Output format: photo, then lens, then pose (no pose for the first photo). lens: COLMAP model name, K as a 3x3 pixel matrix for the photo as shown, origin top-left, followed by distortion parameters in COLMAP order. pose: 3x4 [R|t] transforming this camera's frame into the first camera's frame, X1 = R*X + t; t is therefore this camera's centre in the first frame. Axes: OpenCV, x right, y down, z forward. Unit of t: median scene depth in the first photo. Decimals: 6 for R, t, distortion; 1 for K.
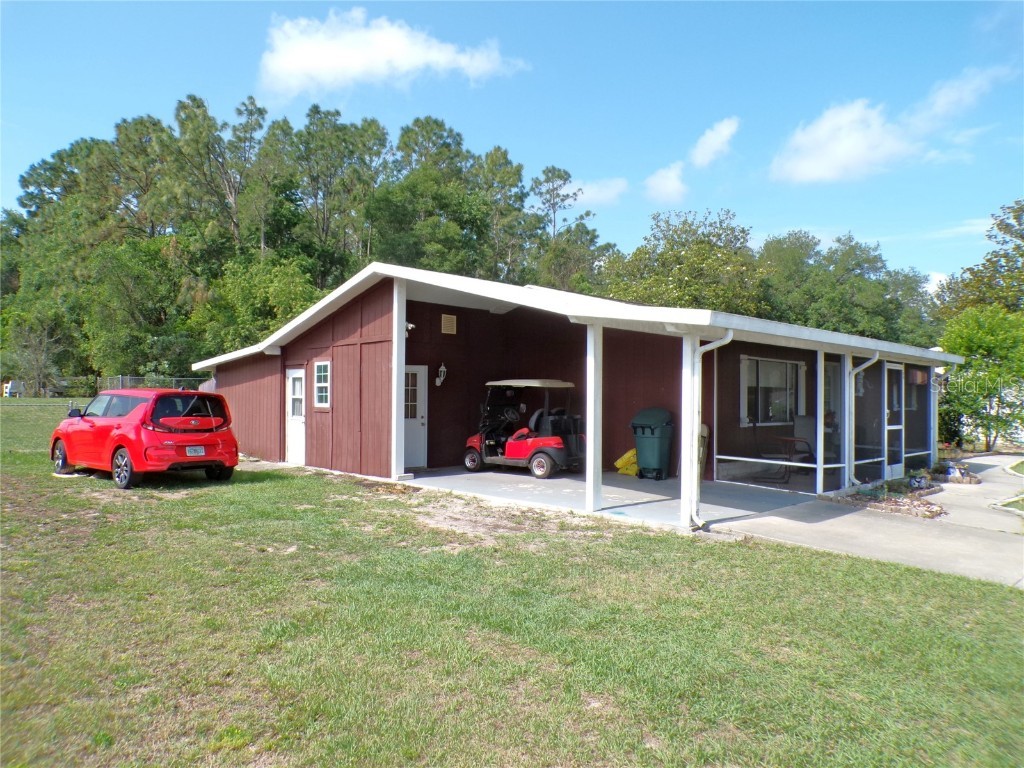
lens RADIAL K [[709.0, 0, 511.2], [0, 709.0, 383.2], [0, 0, 1]] dist [-0.033544, 0.009398]
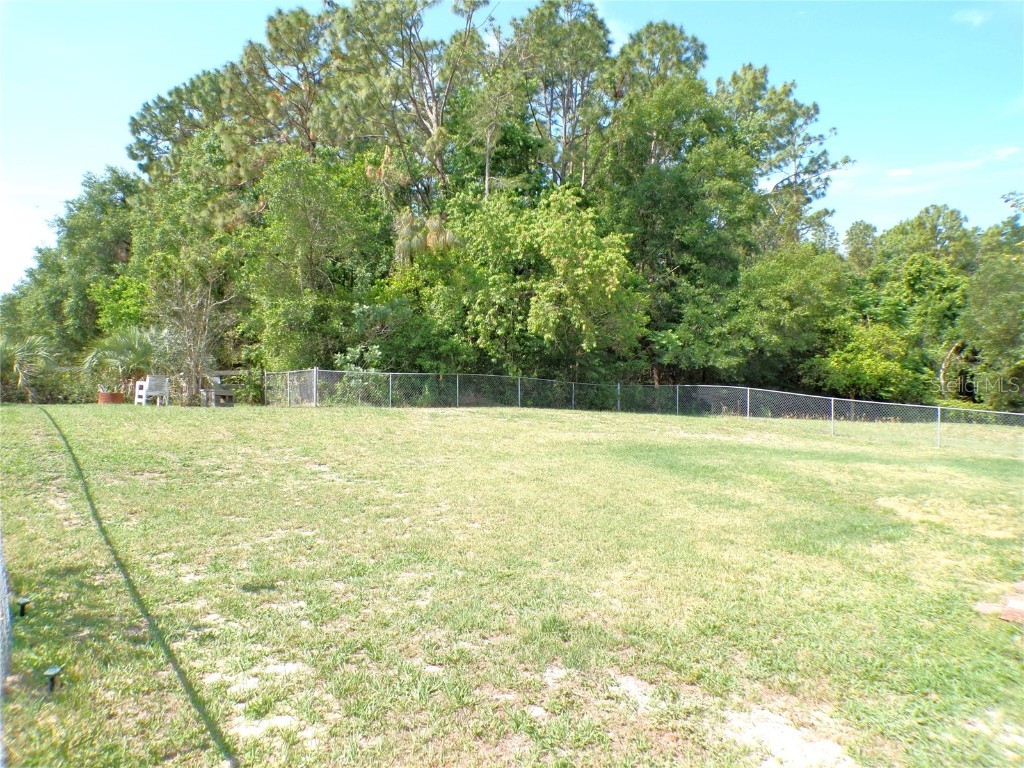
lens RADIAL K [[709.0, 0, 513.3], [0, 709.0, 387.0], [0, 0, 1]] dist [-0.033544, 0.009398]
pose [[0.995938, 0.009706, -0.089519, -0.203850], [-0.008864, 0.999913, 0.009798, -0.001450], [0.089606, -0.008965, 0.995937, 0.251982]]
